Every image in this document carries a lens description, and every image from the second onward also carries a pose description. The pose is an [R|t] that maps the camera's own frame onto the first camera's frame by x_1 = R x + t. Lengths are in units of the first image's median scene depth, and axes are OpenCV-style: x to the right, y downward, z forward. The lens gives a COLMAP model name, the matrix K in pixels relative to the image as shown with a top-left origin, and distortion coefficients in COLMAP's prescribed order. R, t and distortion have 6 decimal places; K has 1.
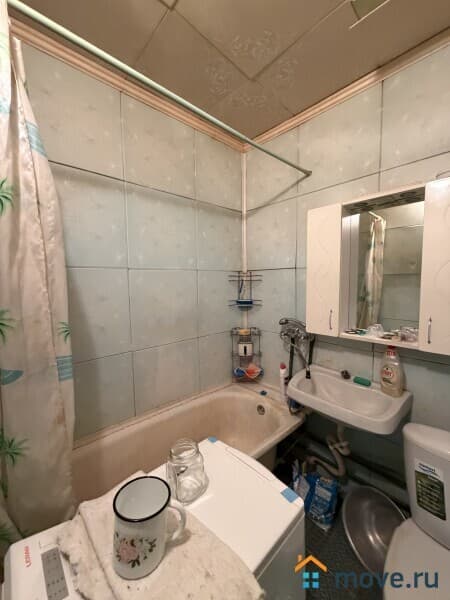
lens RADIAL K [[238.7, 0, 225.9], [0, 238.7, 299.3], [0, 0, 1]] dist [0.002166, -0.001065]
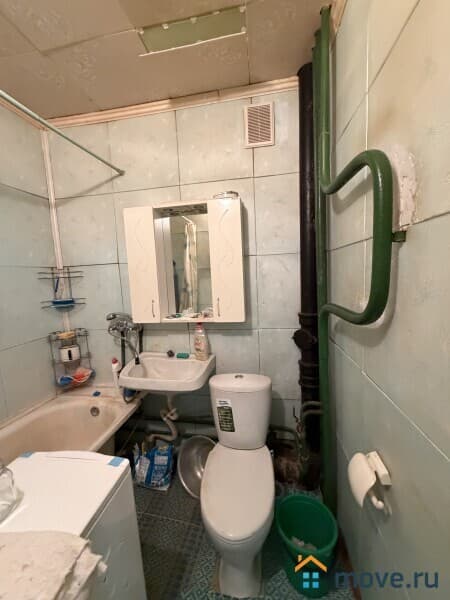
lens RADIAL K [[238.7, 0, 224.7], [0, 238.7, 298.2], [0, 0, 1]] dist [0.002166, -0.001065]
pose [[0.793313, -0.089857, 0.602146, 0.027726], [0.084032, 0.995743, 0.037883, 0.020637], [-0.602987, 0.020547, 0.797486, -0.104391]]
